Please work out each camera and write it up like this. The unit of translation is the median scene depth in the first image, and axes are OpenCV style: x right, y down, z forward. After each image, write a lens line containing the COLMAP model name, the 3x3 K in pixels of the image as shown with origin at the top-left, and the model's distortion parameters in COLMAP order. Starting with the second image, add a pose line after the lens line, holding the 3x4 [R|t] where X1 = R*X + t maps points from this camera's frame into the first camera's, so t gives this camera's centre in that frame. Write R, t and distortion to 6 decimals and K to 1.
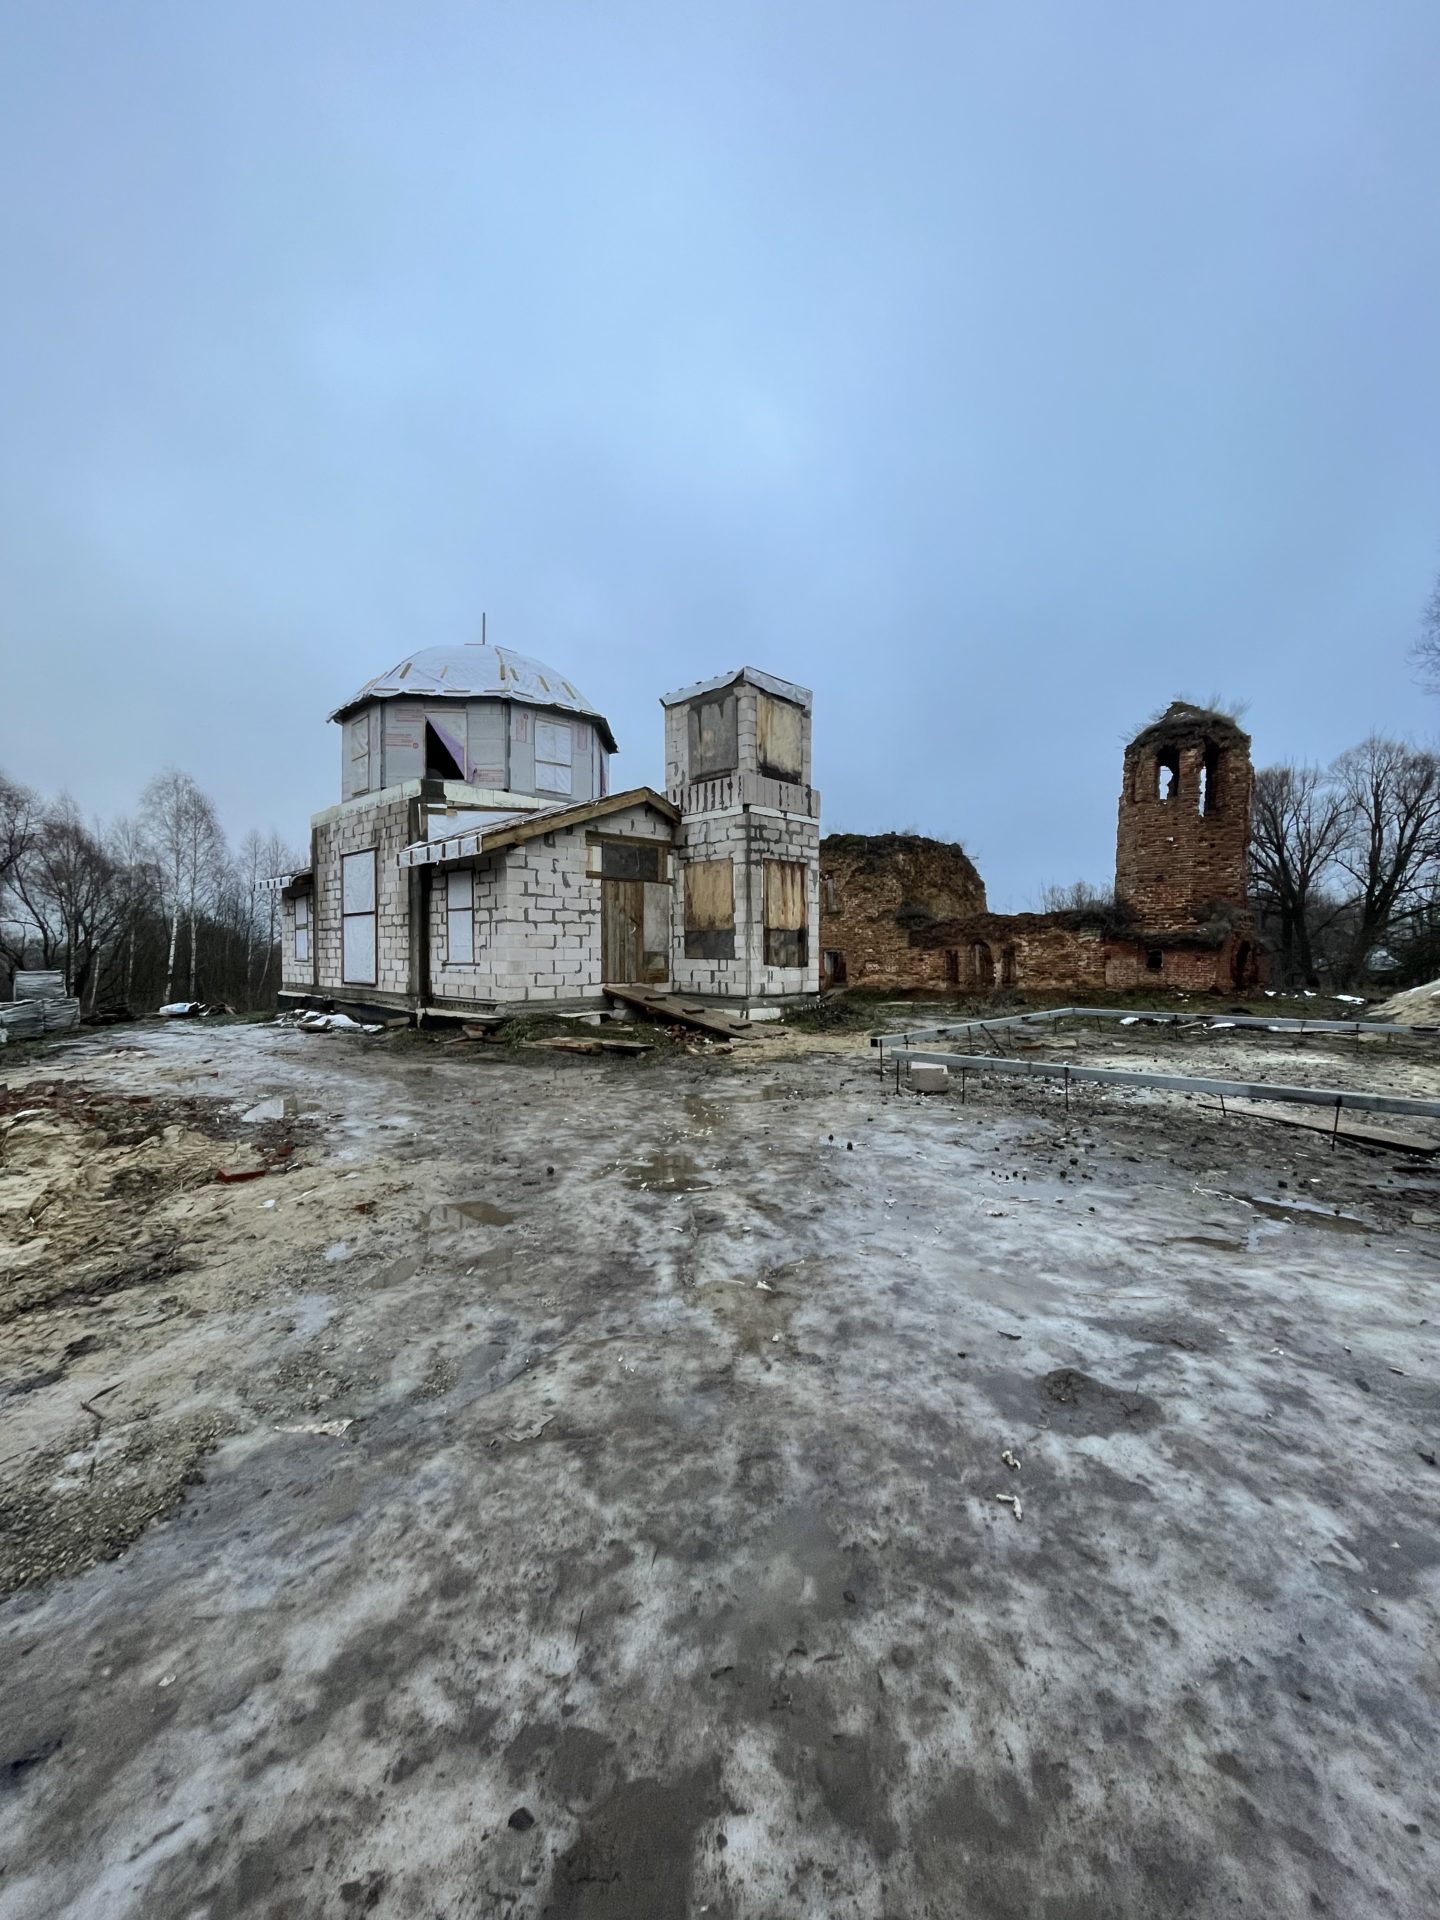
lens RADIAL K [[766.5, 0, 728.5], [0, 766.5, 956.5], [0, 0, 1]] dist [-0.000517, -0.000598]
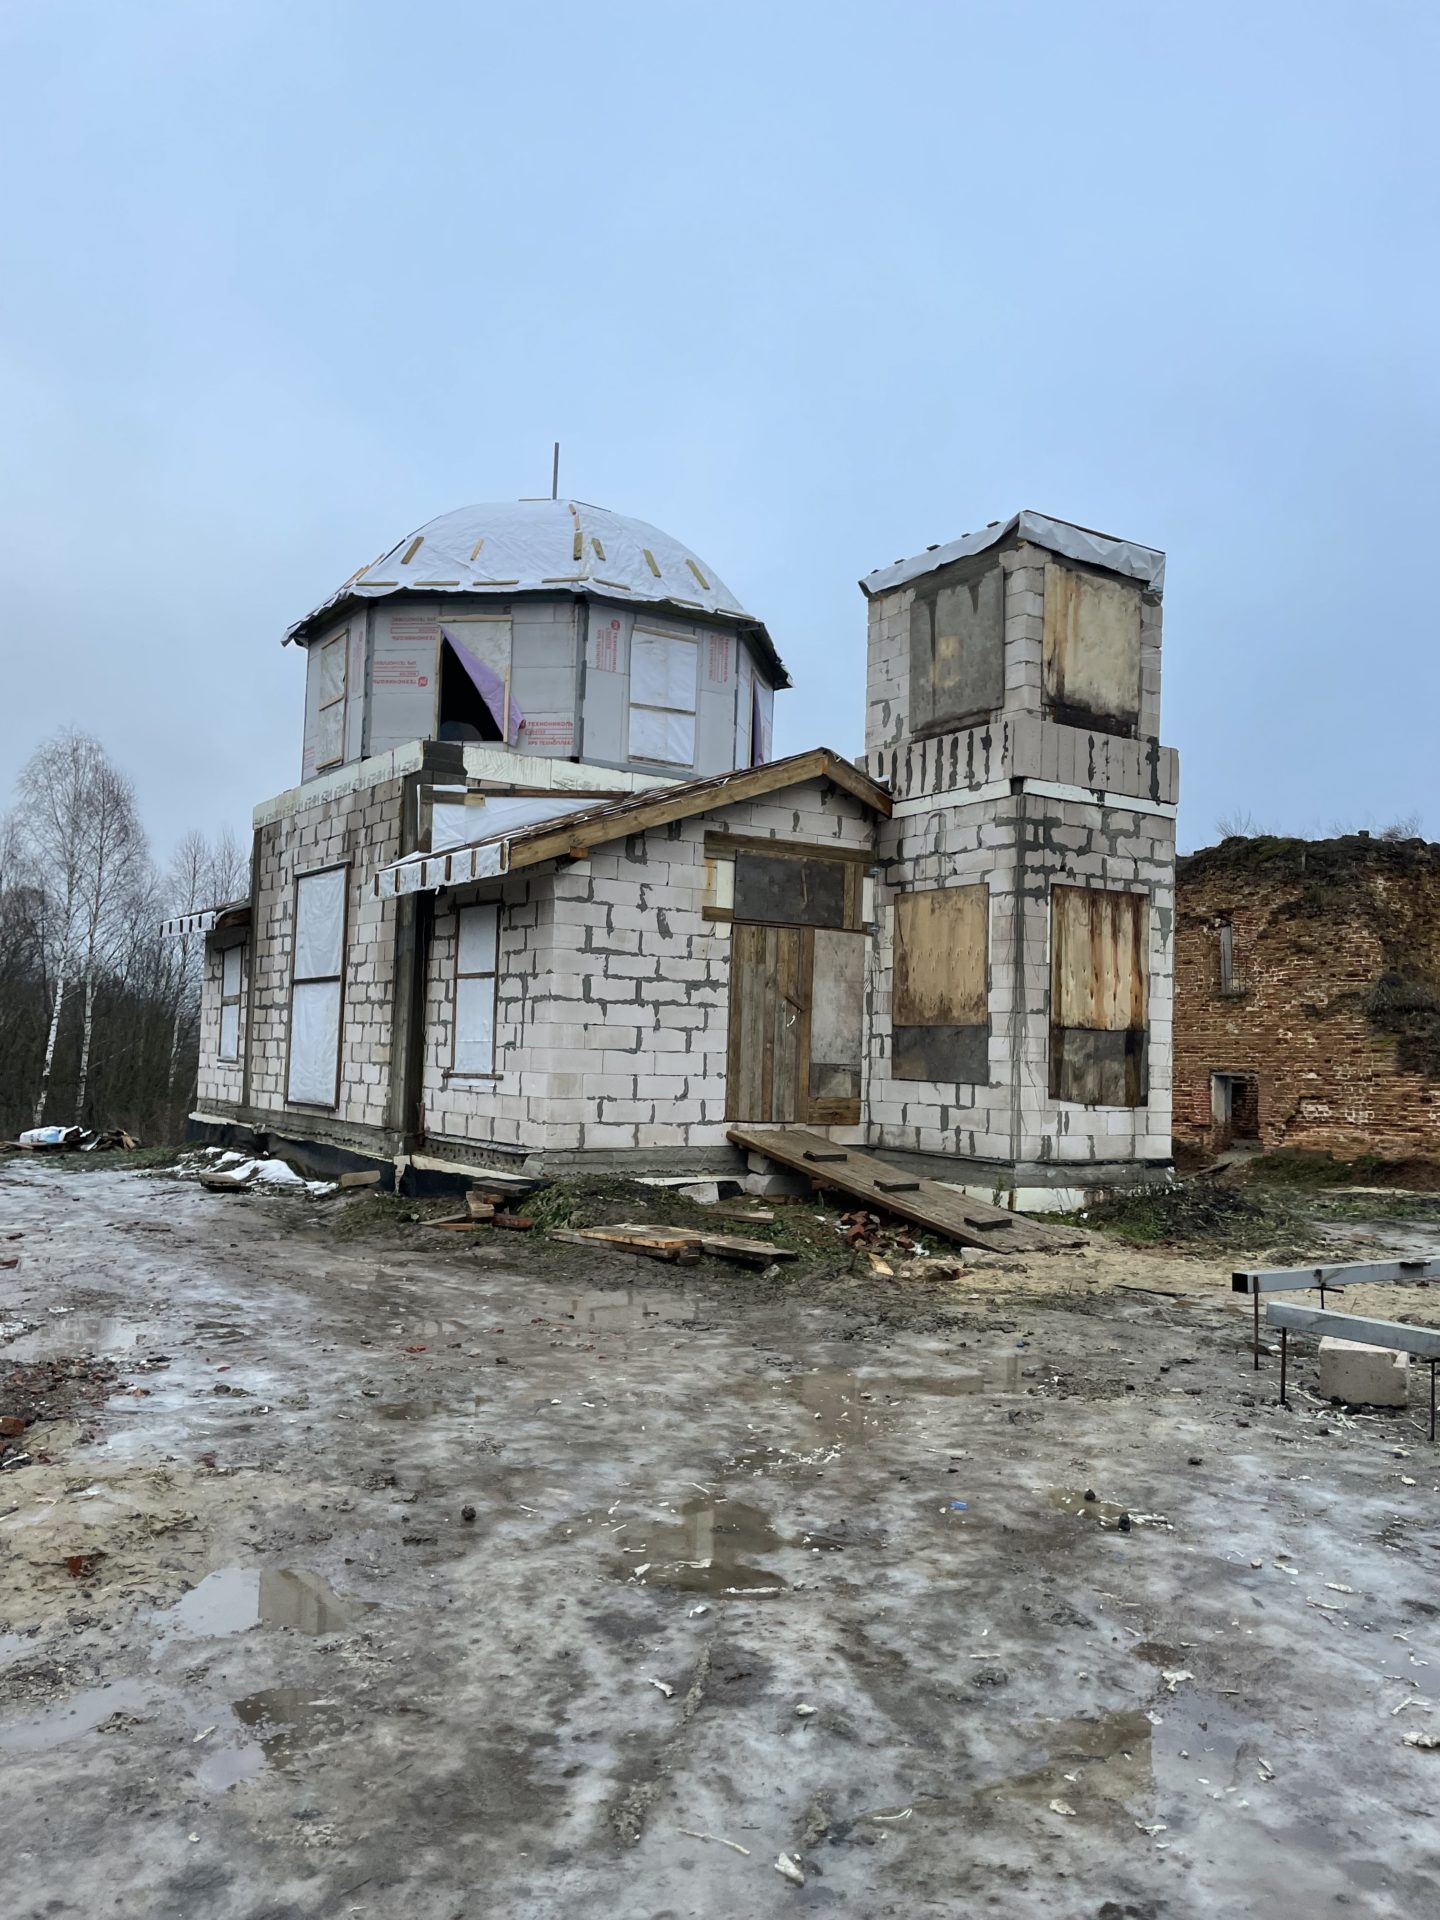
lens RADIAL K [[1447.3, 0, 709.6], [0, 1447.3, 953.6], [0, 0, 1]] dist [0.106198, -0.142704]
pose [[0.974950, 0.015080, -0.221914, 0.049385], [-0.032780, 0.996546, -0.076293, -0.004402], [0.219997, 0.081656, 0.972077, 0.040108]]
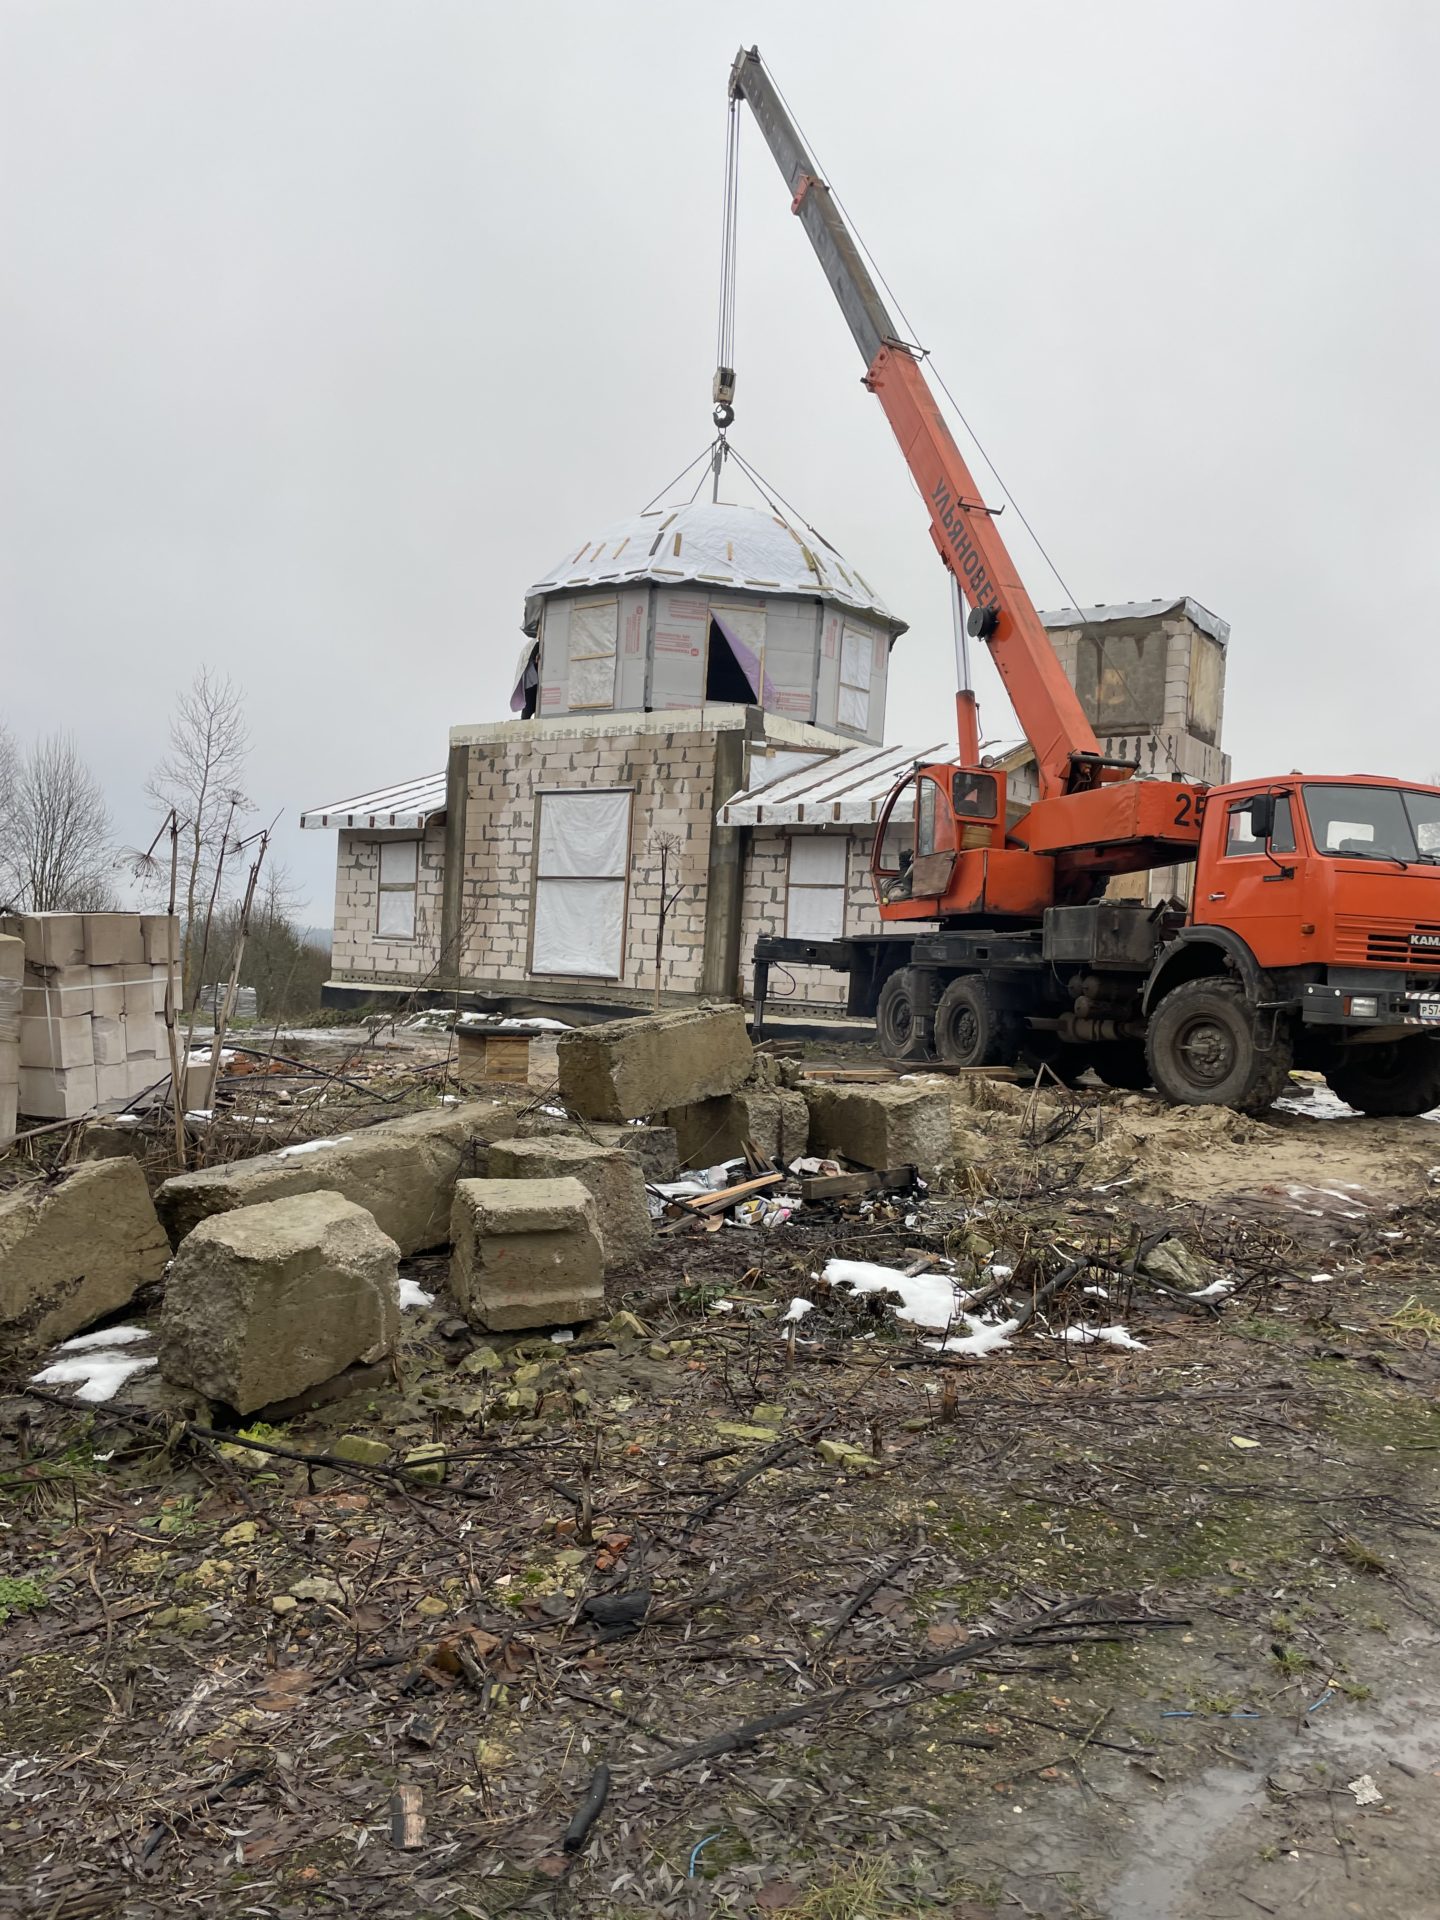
lens RADIAL K [[1447.3, 0, 709.6], [0, 1447.3, 953.6], [0, 0, 1]] dist [0.106198, -0.142704]
pose [[0.988417, 0.053758, 0.141926, -0.812481], [-0.052267, 0.998532, -0.014212, 0.039814], [-0.142481, 0.006630, 0.989775, -0.510837]]
